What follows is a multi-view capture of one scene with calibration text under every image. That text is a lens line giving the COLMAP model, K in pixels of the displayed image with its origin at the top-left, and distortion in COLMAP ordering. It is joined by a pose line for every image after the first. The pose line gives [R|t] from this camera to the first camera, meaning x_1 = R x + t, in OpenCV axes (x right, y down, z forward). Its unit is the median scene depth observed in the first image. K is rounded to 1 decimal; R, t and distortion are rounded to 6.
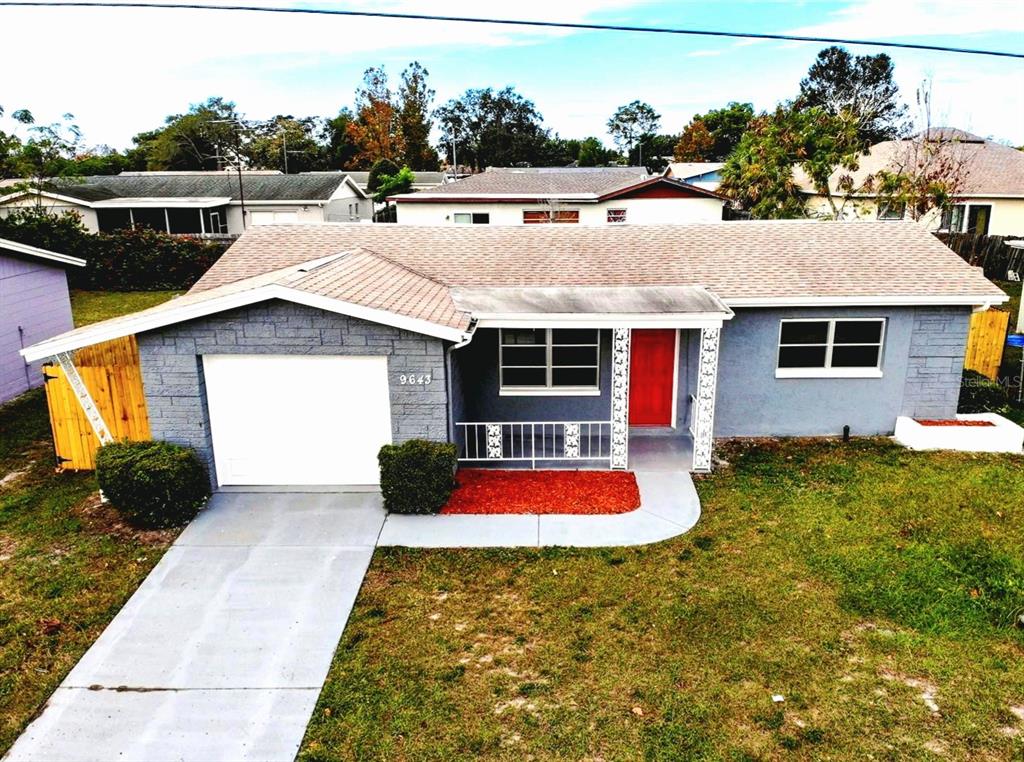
lens RADIAL K [[797.2, 0, 518.8], [0, 797.2, 423.4], [0, 0, 1]] dist [0.162900, -0.337179]
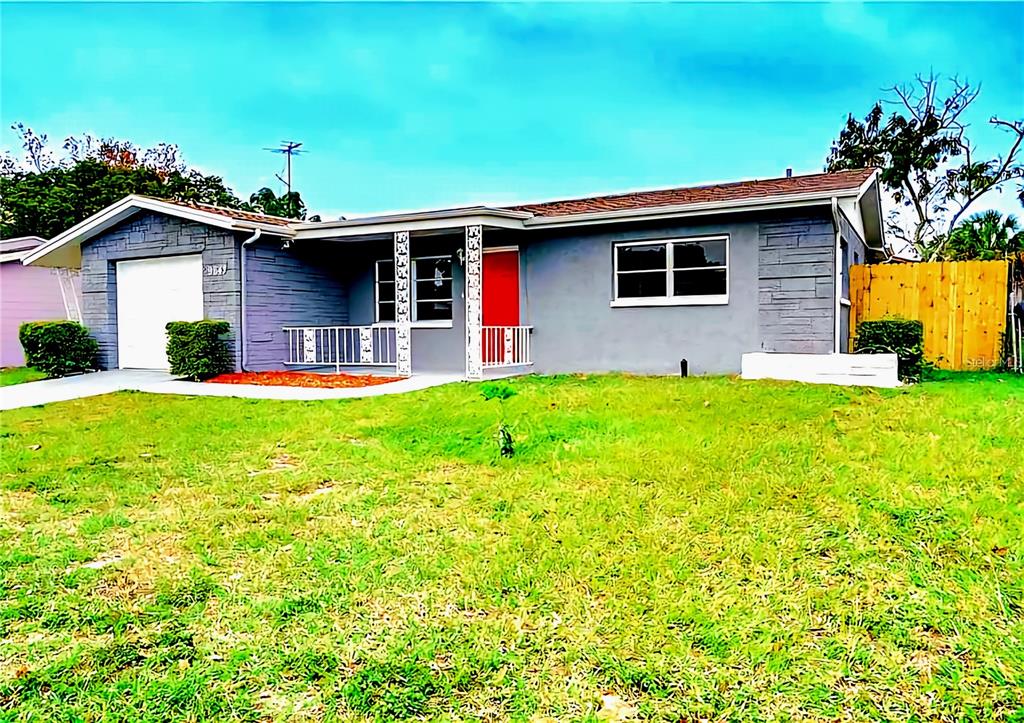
lens RADIAL K [[739.6, 0, 487.9], [0, 739.6, 363.7], [0, 0, 1]] dist [0.000751, -0.003275]
pose [[0.874773, 0.021959, -0.484036, 0.661416], [-0.142807, 0.966283, -0.214251, 0.224383], [0.463010, 0.256545, 0.848414, 0.267697]]
